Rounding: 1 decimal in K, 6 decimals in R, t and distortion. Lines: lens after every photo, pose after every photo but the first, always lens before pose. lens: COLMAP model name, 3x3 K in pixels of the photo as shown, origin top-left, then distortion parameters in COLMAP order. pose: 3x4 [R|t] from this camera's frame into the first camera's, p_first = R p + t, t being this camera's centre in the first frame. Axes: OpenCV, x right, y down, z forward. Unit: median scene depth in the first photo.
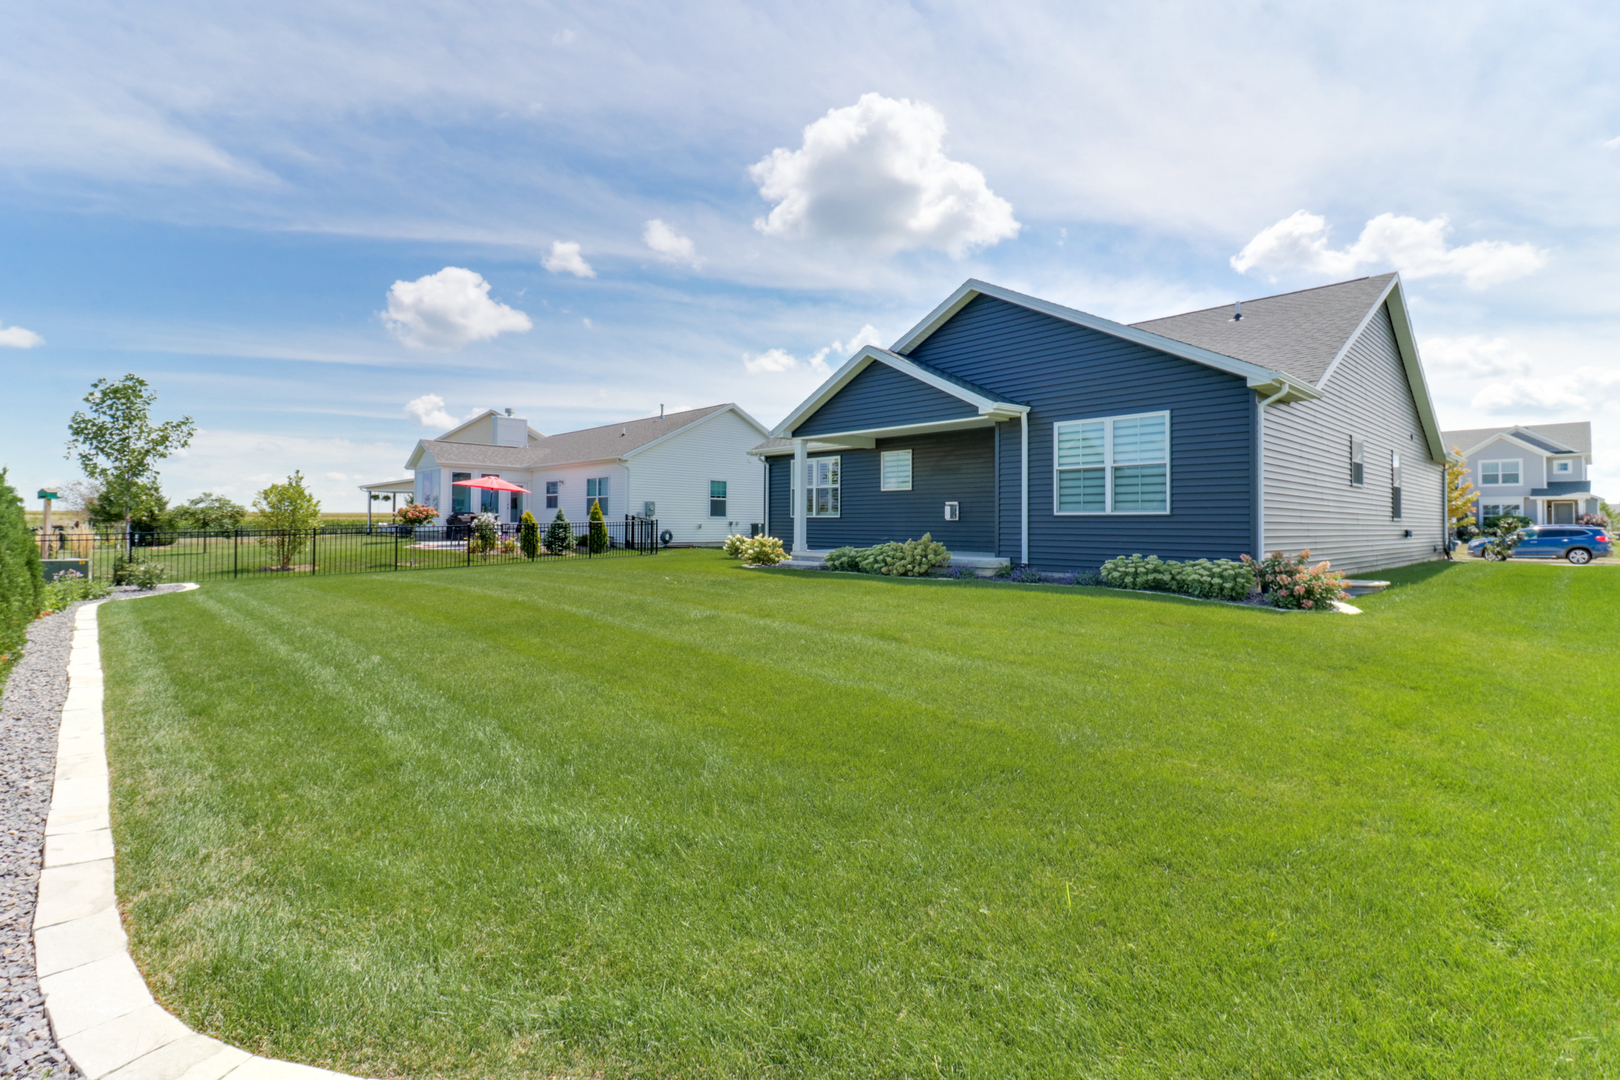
lens RADIAL K [[753.8, 0, 811.4], [0, 753.8, 511.6], [0, 0, 1]] dist [0.013657, -0.000609]
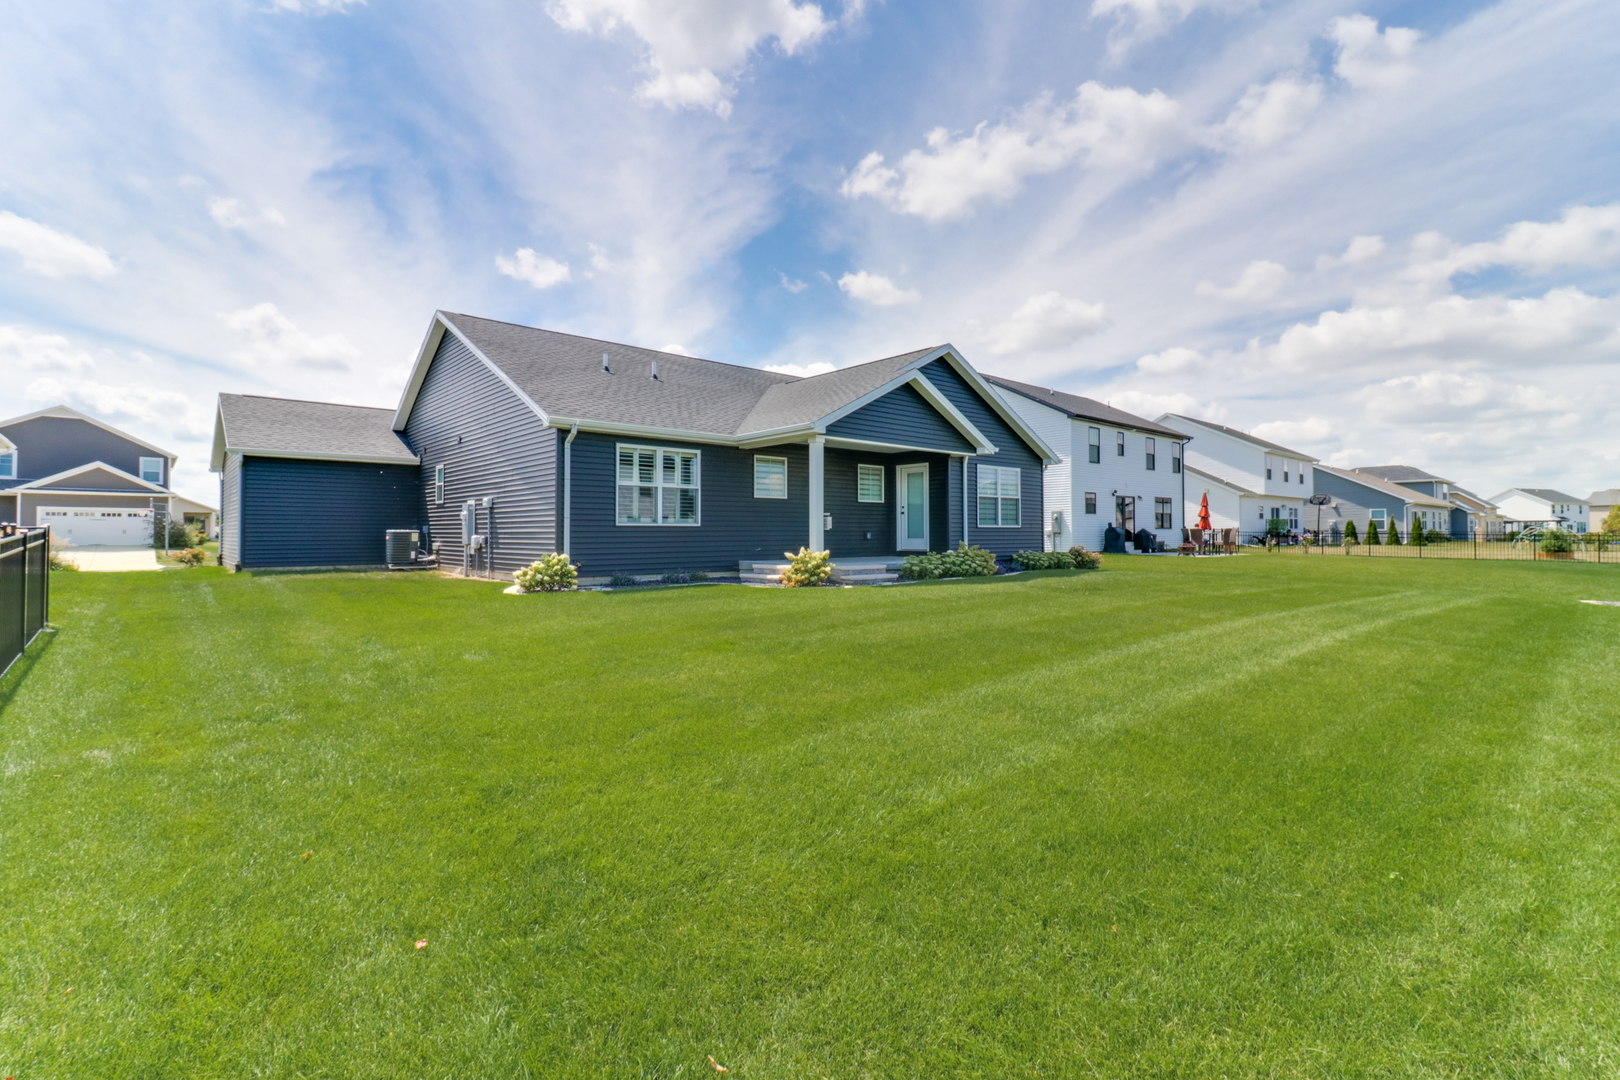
lens RADIAL K [[753.8, 0, 811.4], [0, 753.8, 511.6], [0, 0, 1]] dist [0.013657, -0.000609]
pose [[0.027061, 0.021453, 0.999404, -1.097128], [-0.018718, 0.999605, -0.020950, 0.010320], [-0.999459, -0.018139, 0.027452, 1.219455]]
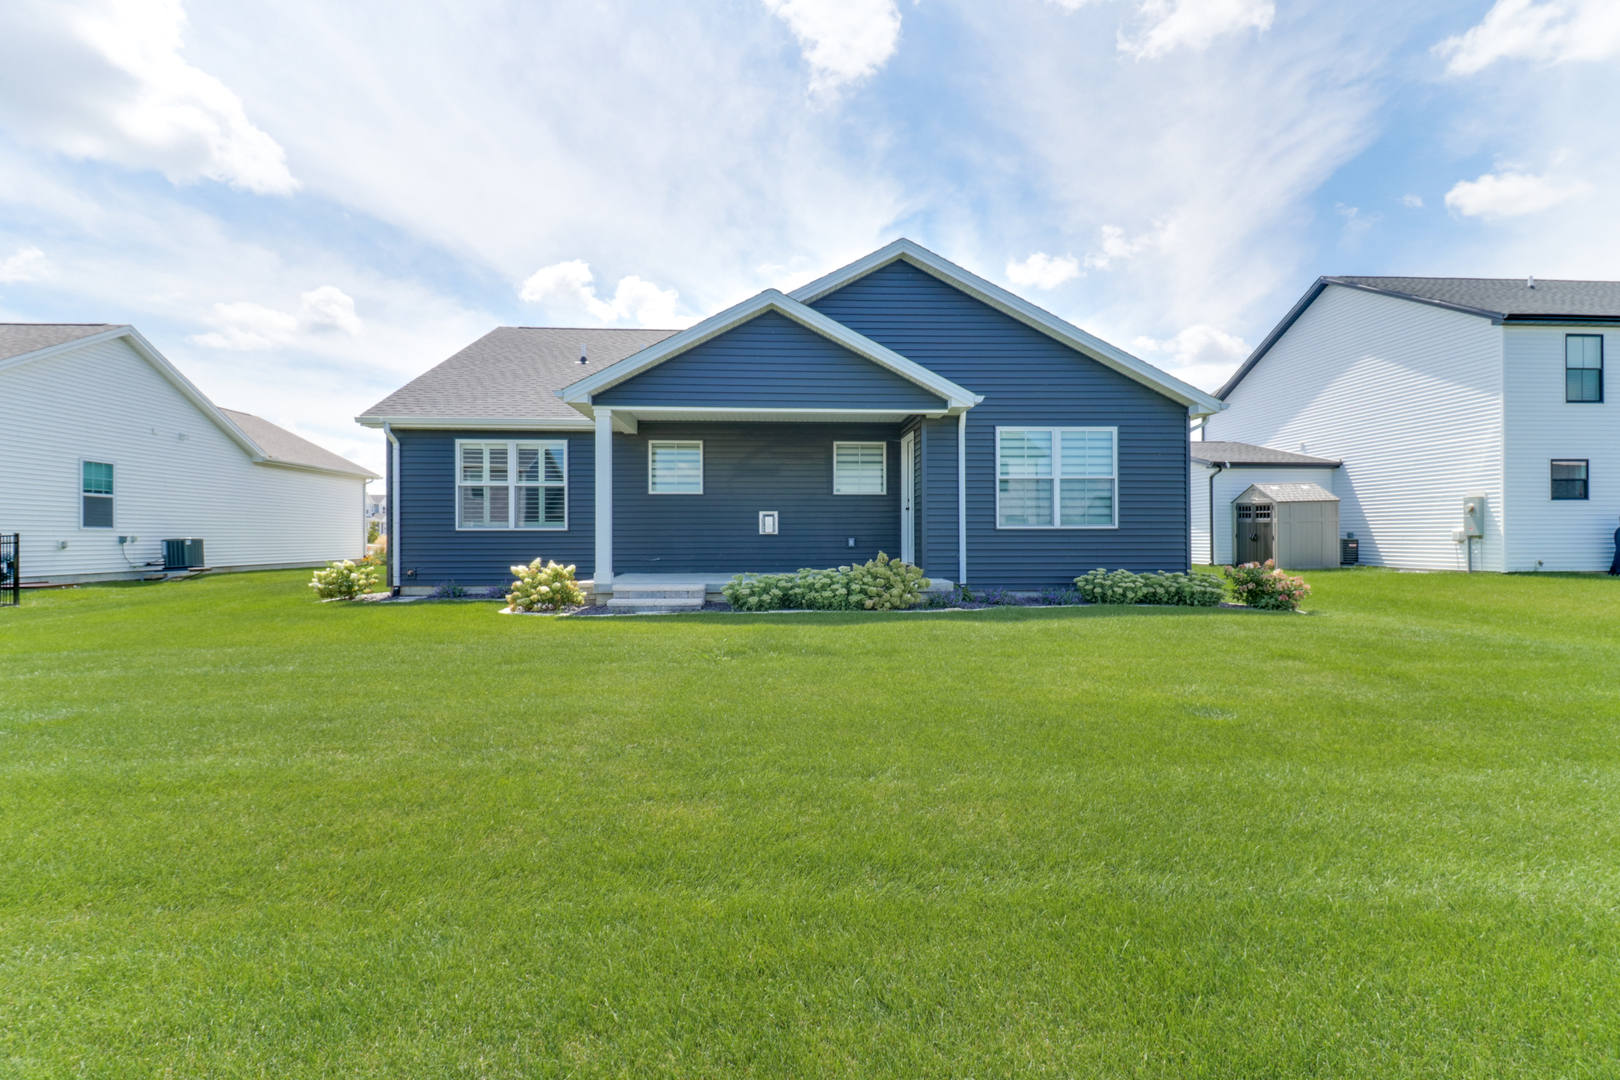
lens RADIAL K [[746.6, 0, 769.6], [0, 746.6, 540.0], [0, 0, 1]] dist [0.015791, 0.000483]
pose [[0.644214, -0.012042, 0.764750, -0.514638], [-0.007573, 0.999727, 0.022122, 0.000187], [-0.764808, -0.020043, 0.643947, 0.598470]]
